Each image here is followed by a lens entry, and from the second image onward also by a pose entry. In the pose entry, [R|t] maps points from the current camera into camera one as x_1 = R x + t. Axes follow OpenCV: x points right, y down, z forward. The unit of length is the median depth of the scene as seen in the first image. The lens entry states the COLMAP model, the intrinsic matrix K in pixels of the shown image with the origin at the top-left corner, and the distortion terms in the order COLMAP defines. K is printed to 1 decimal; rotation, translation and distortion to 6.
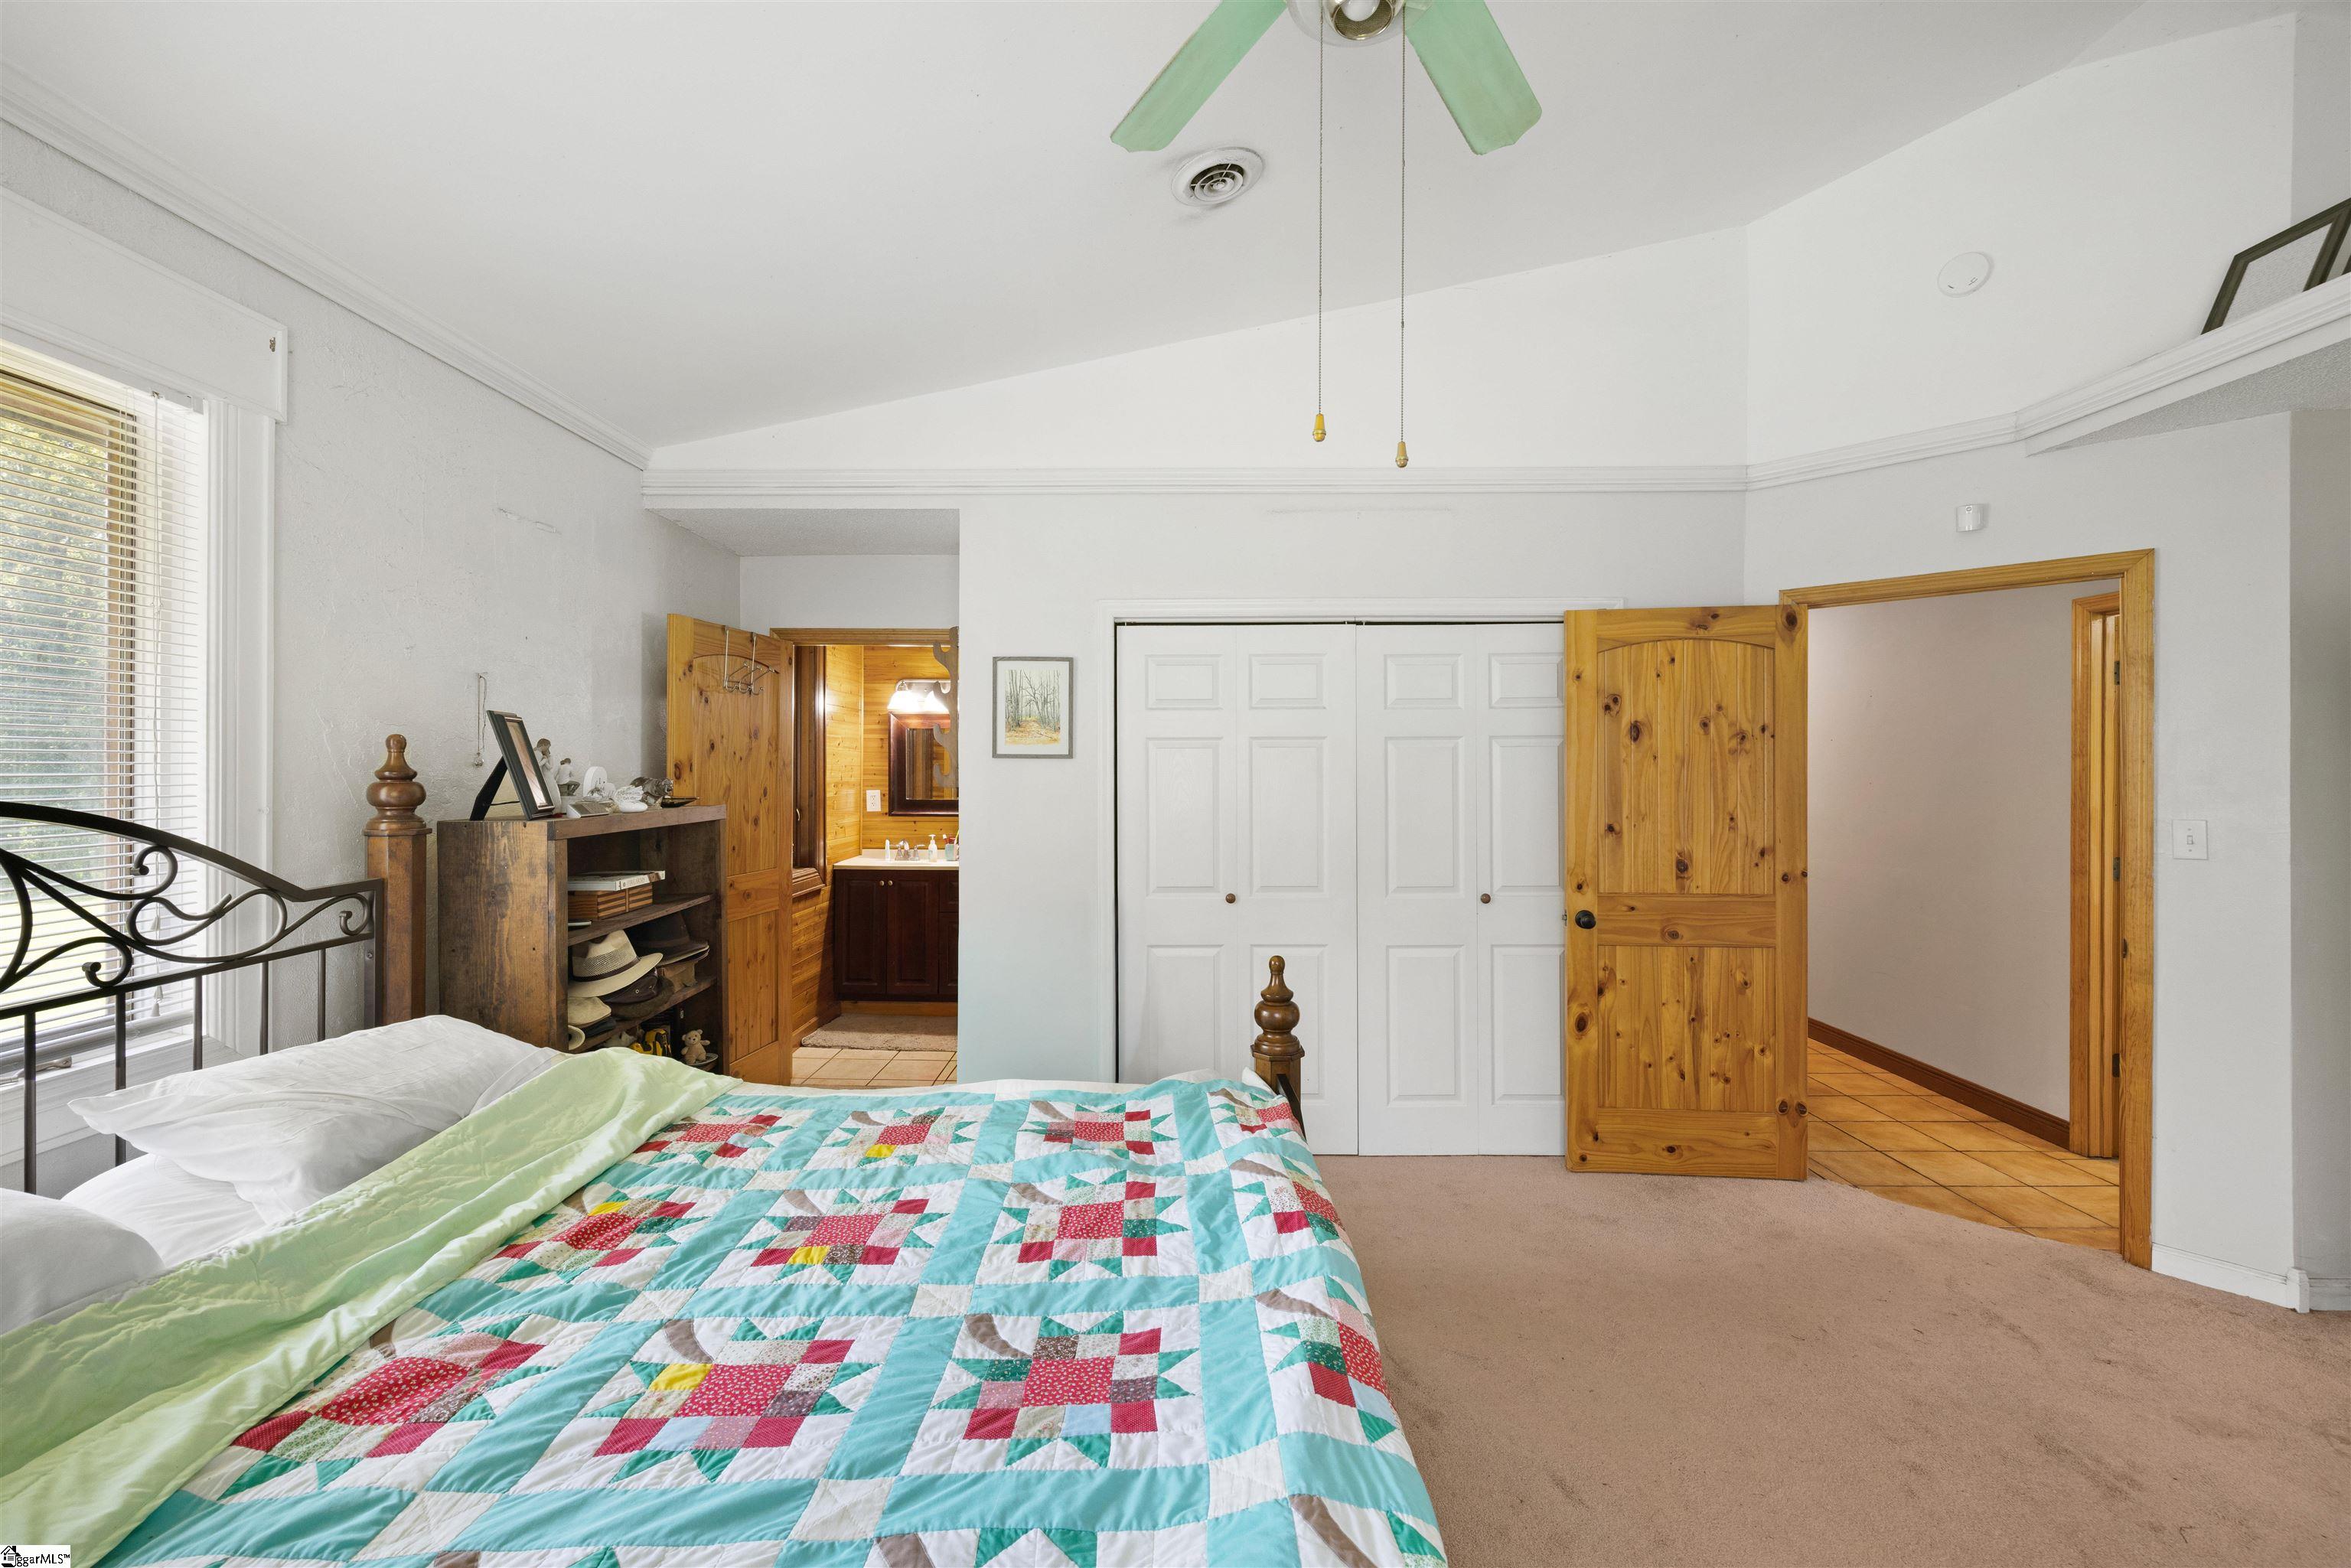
lens RADIAL K [[956.1, 0, 1173.1], [0, 956.1, 767.1], [0, 0, 1]] dist [-0.005475, -0.000025]
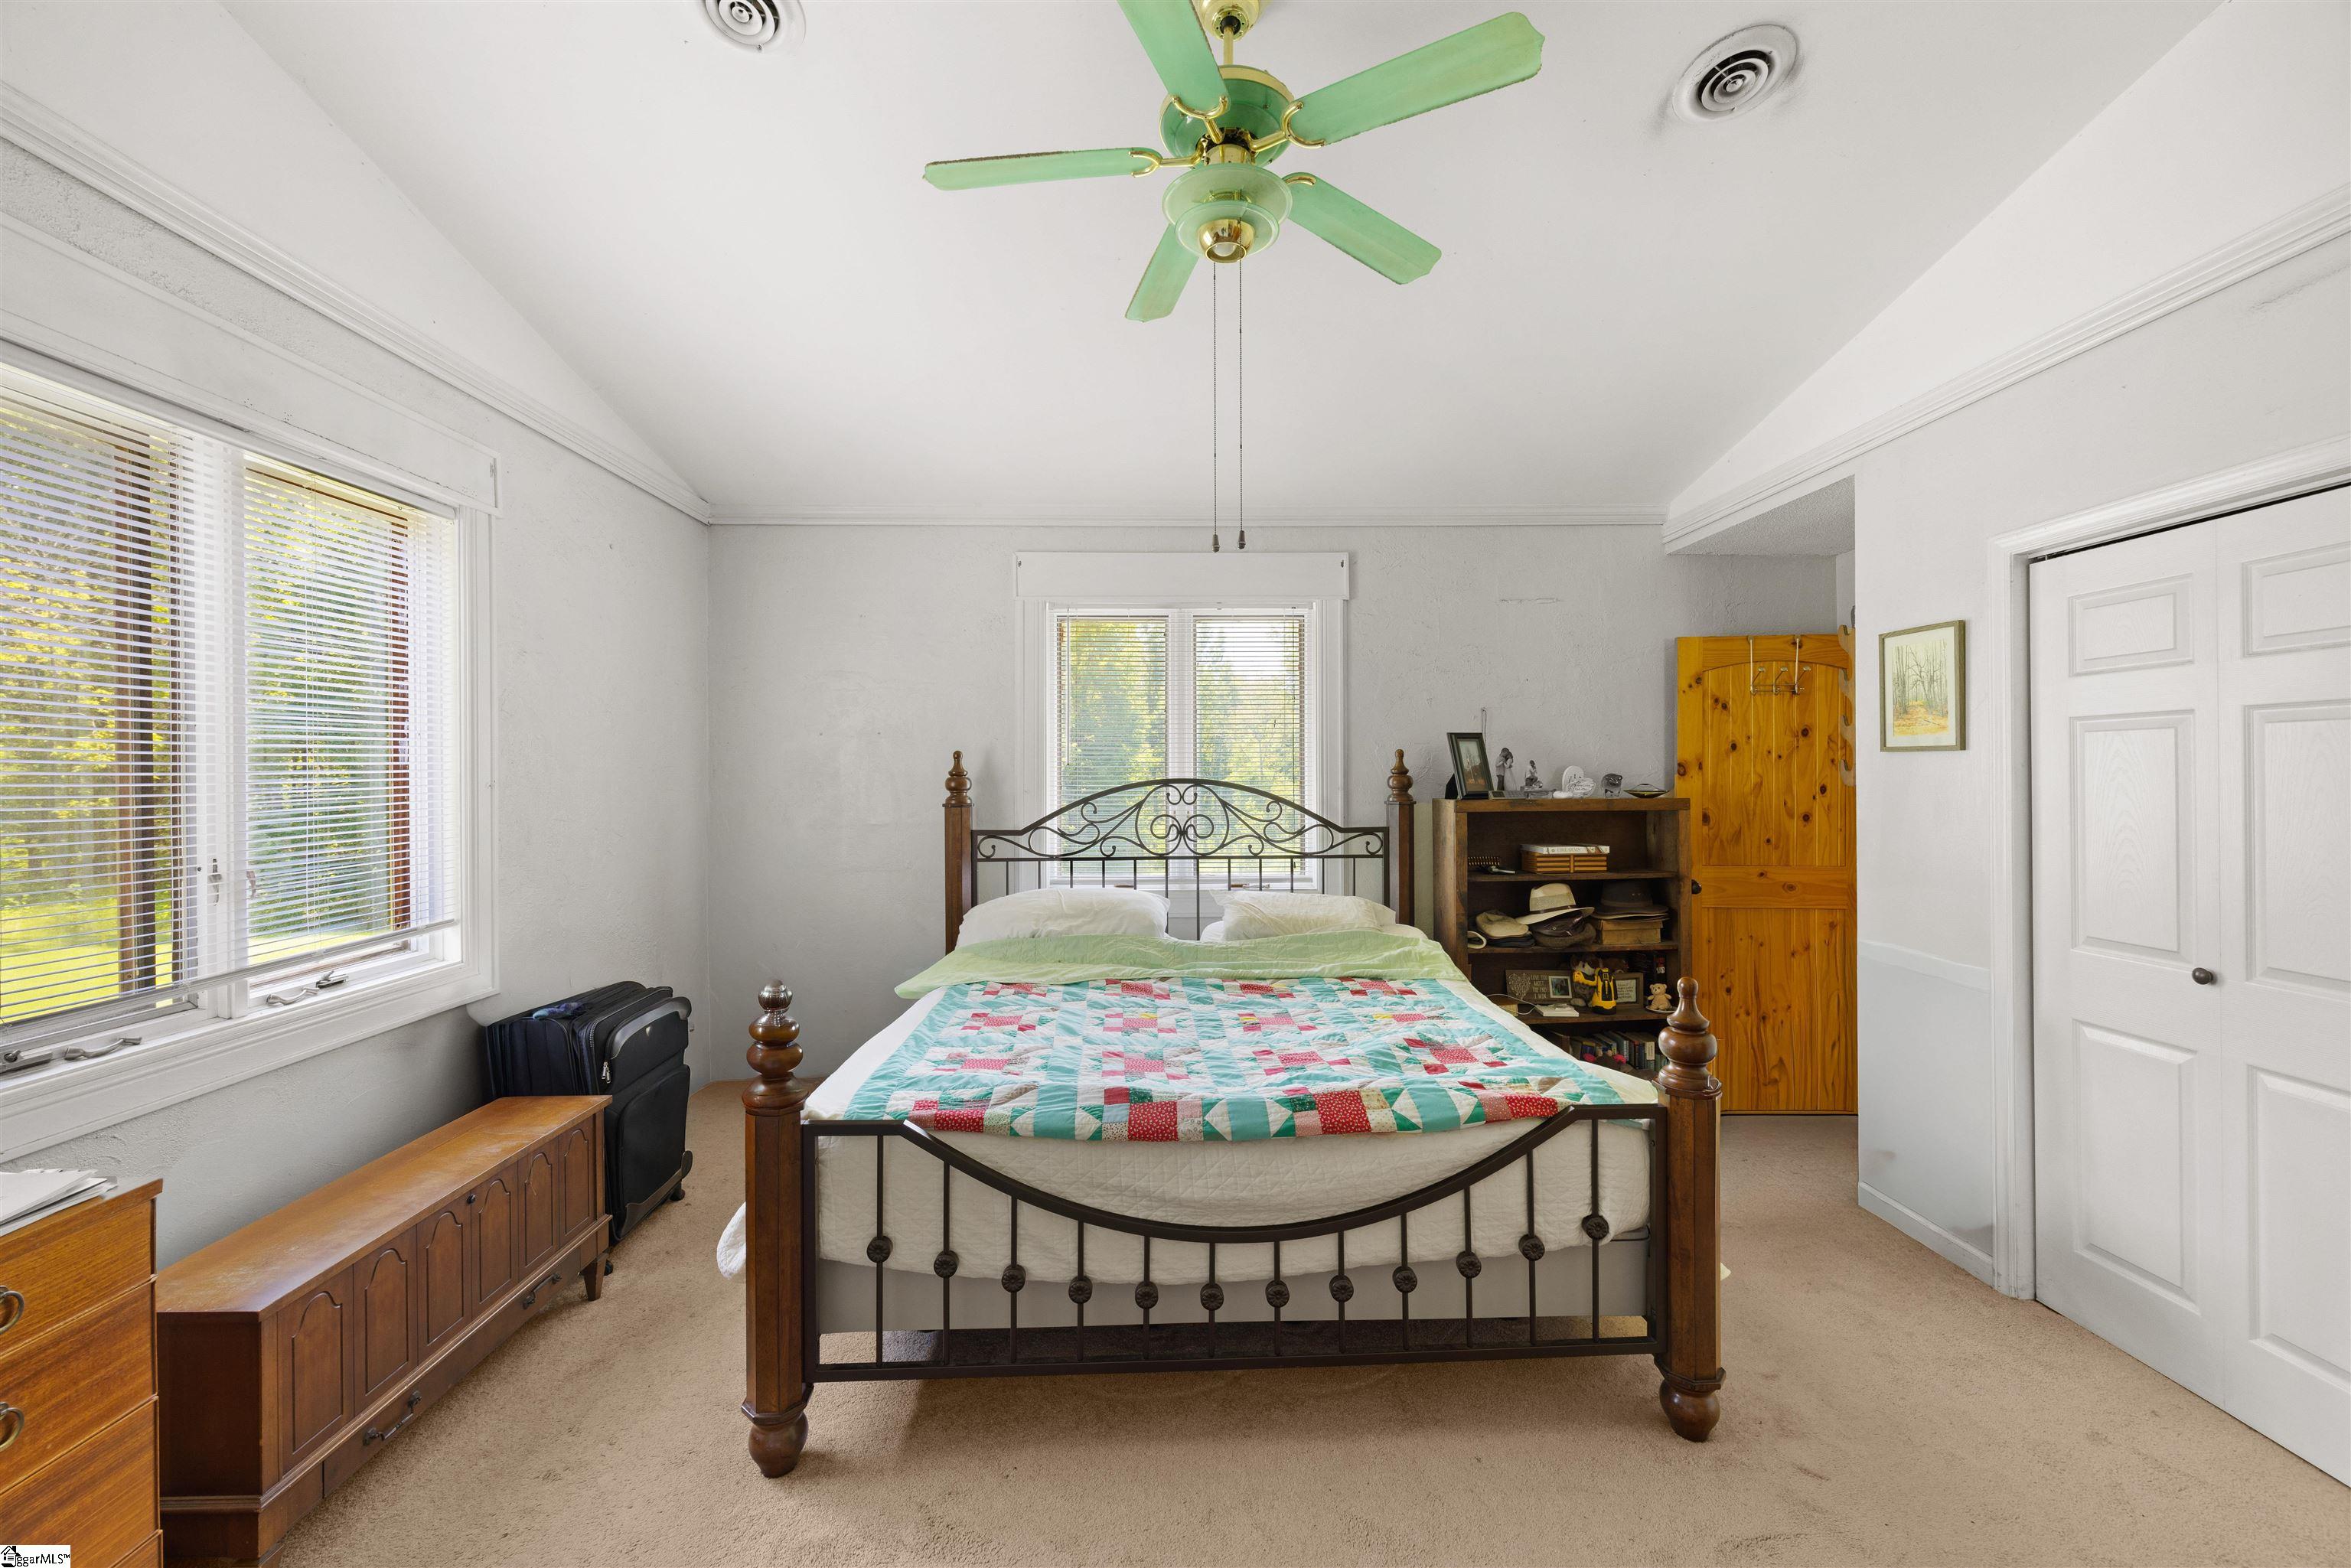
lens RADIAL K [[934.1, 0, 1175.1], [0, 934.1, 779.0], [0, 0, 1]] dist [-0.002011, -0.000014]
pose [[0.021323, 0.007999, -0.999741, 1.078689], [0.009050, 0.999925, 0.008193, 0.004299], [0.999732, -0.009222, 0.021249, 0.580634]]
